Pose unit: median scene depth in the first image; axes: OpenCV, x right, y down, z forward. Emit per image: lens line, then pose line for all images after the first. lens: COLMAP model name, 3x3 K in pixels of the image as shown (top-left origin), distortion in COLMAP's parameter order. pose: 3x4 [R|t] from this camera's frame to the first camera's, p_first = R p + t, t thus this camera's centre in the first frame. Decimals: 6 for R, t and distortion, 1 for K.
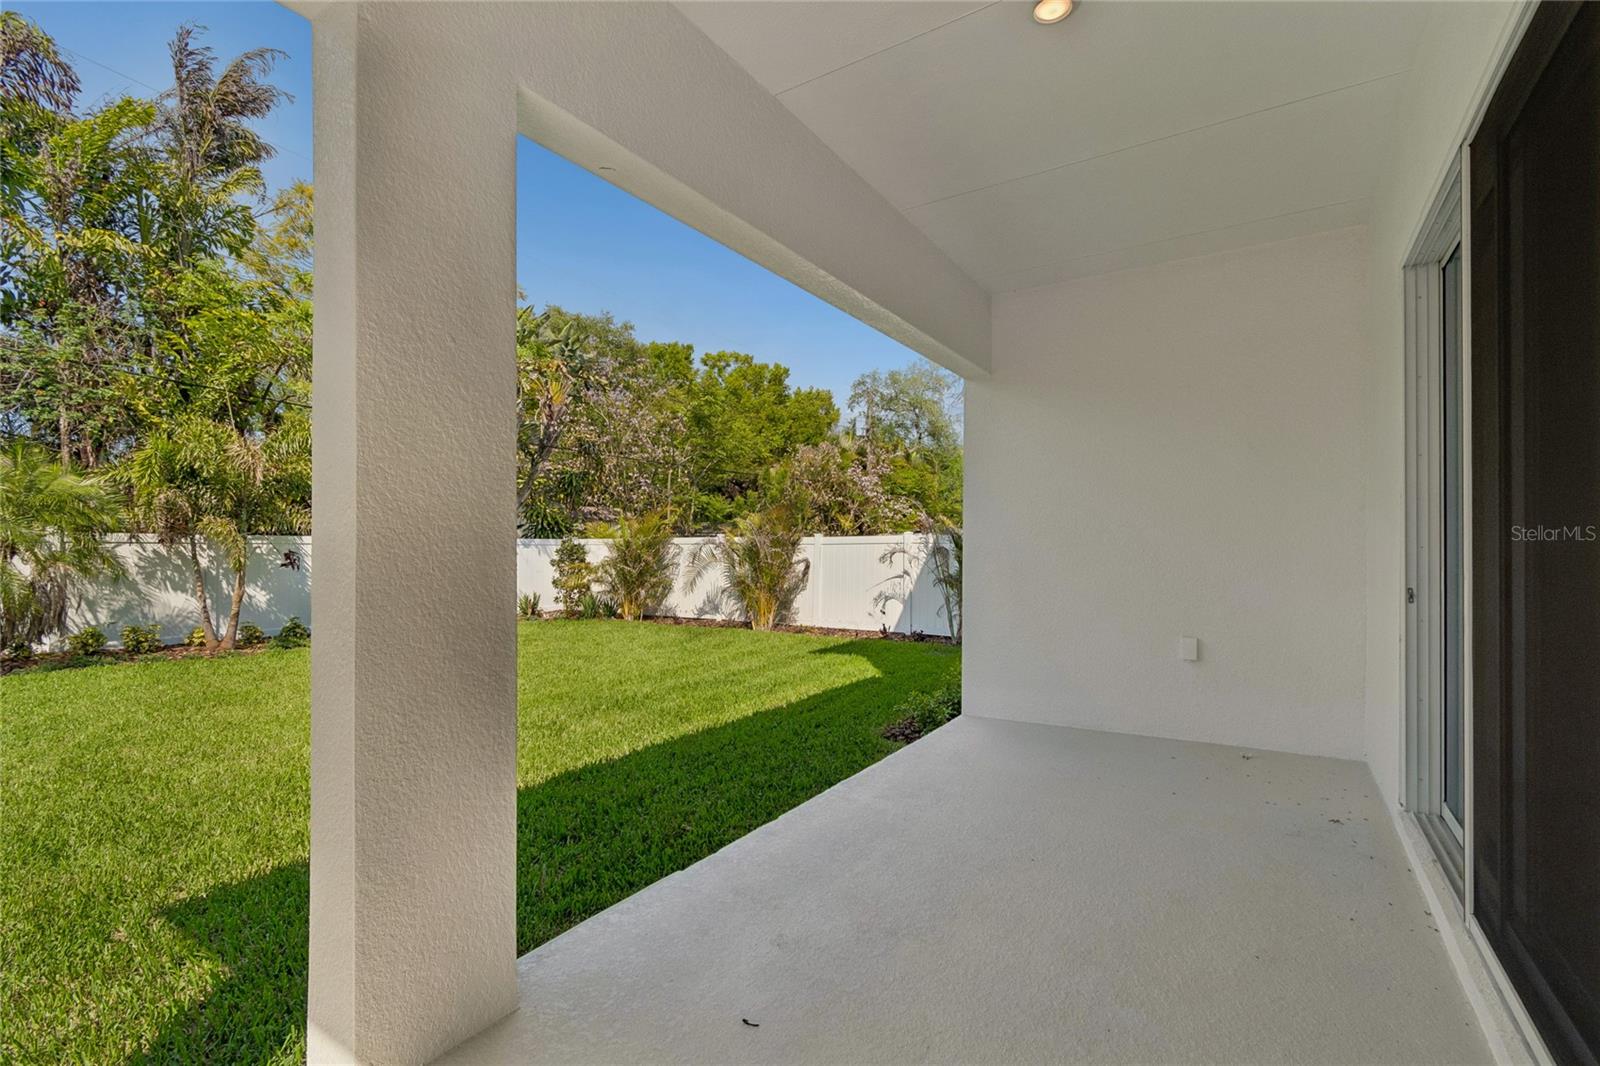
lens RADIAL K [[709.2, 0, 795.2], [0, 709.2, 545.5], [0, 0, 1]] dist [-0.002854, -0.000678]
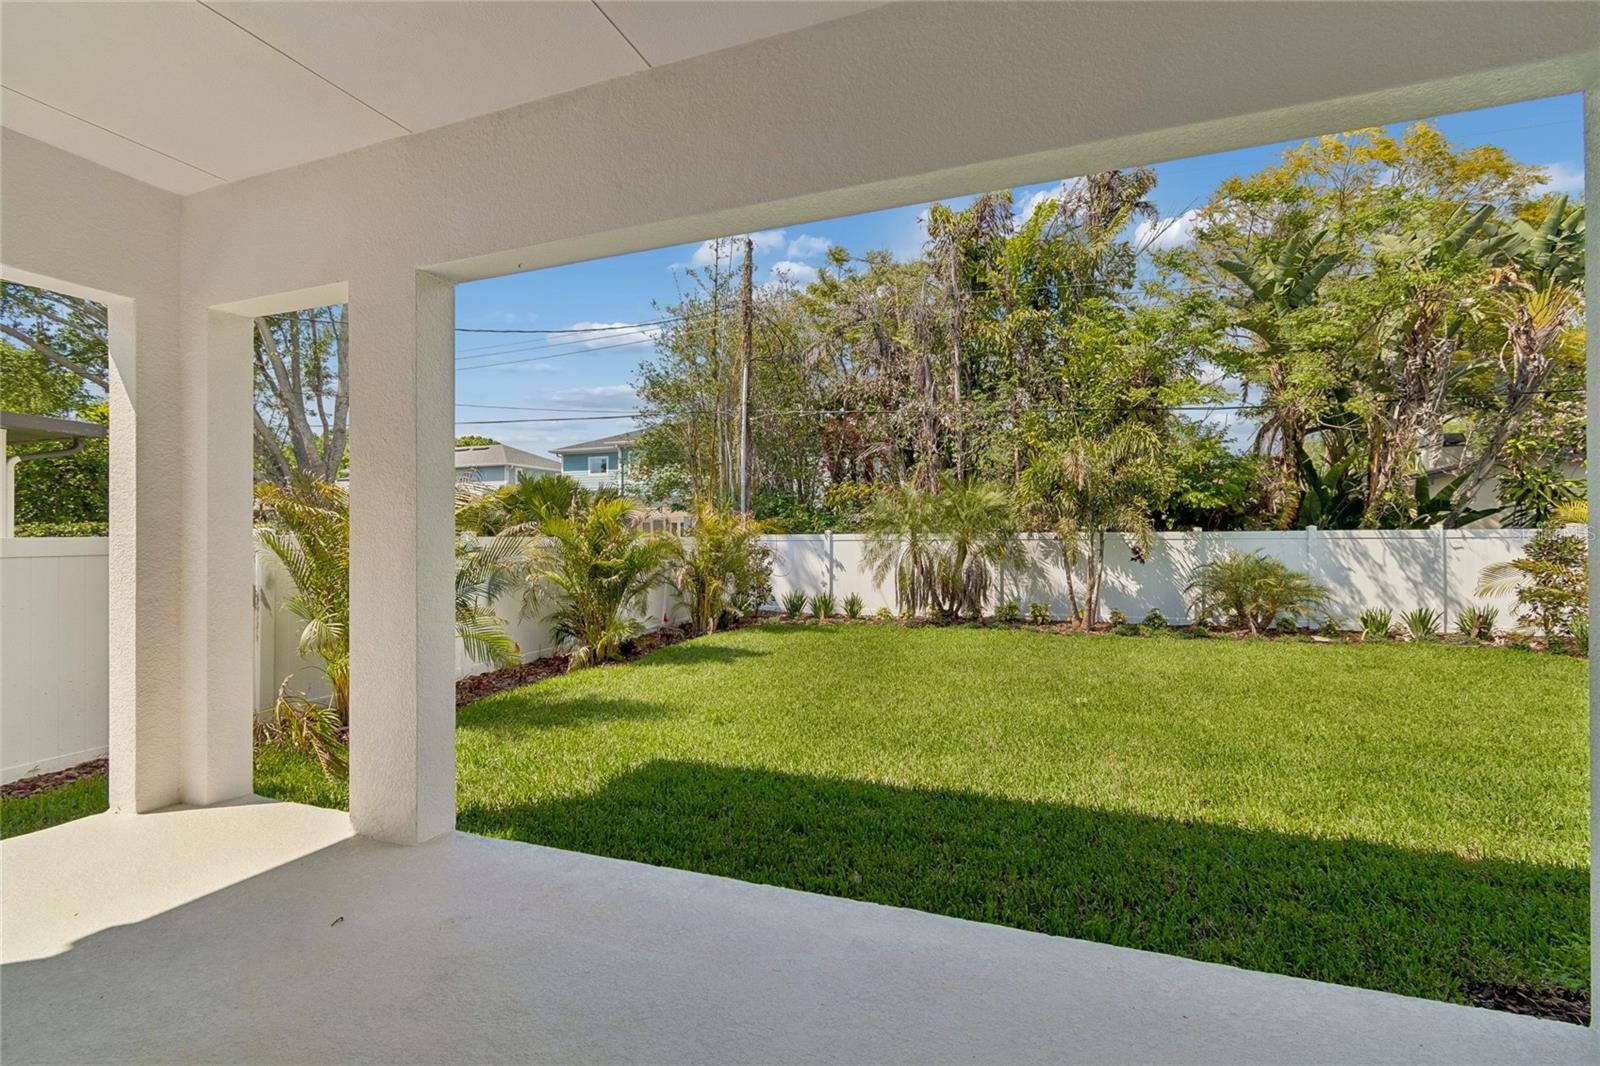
lens RADIAL K [[709.2, 0, 795.2], [0, 709.2, 545.5], [0, 0, 1]] dist [-0.002854, -0.000678]
pose [[0.239008, 0.002005, -0.971016, 0.205544], [0.005874, 0.999977, 0.003511, -0.000711], [0.971000, -0.006543, 0.238990, 0.234687]]
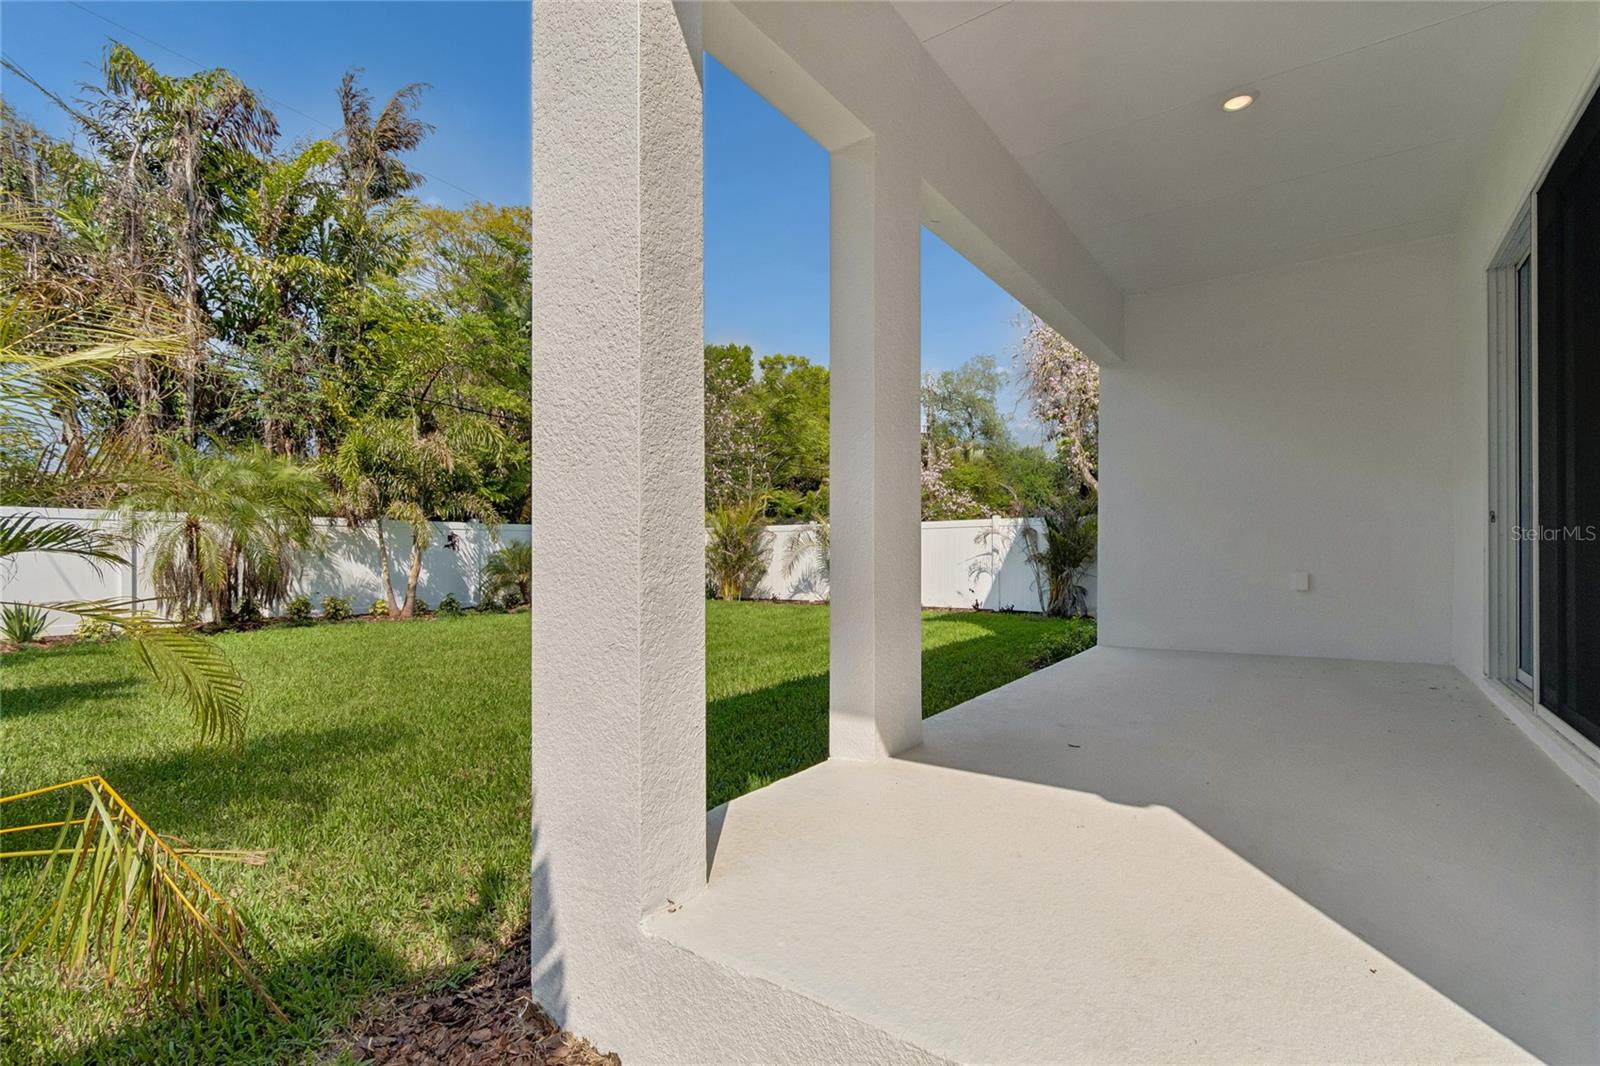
lens RADIAL K [[722.9, 0, 778.3], [0, 722.9, 558.3], [0, 0, 1]] dist [0.002859, -0.003637]
pose [[0.998336, -0.003114, -0.057588, -0.118333], [0.003486, 0.999974, 0.006358, 0.040609], [0.057567, -0.006548, 0.998320, -0.130843]]
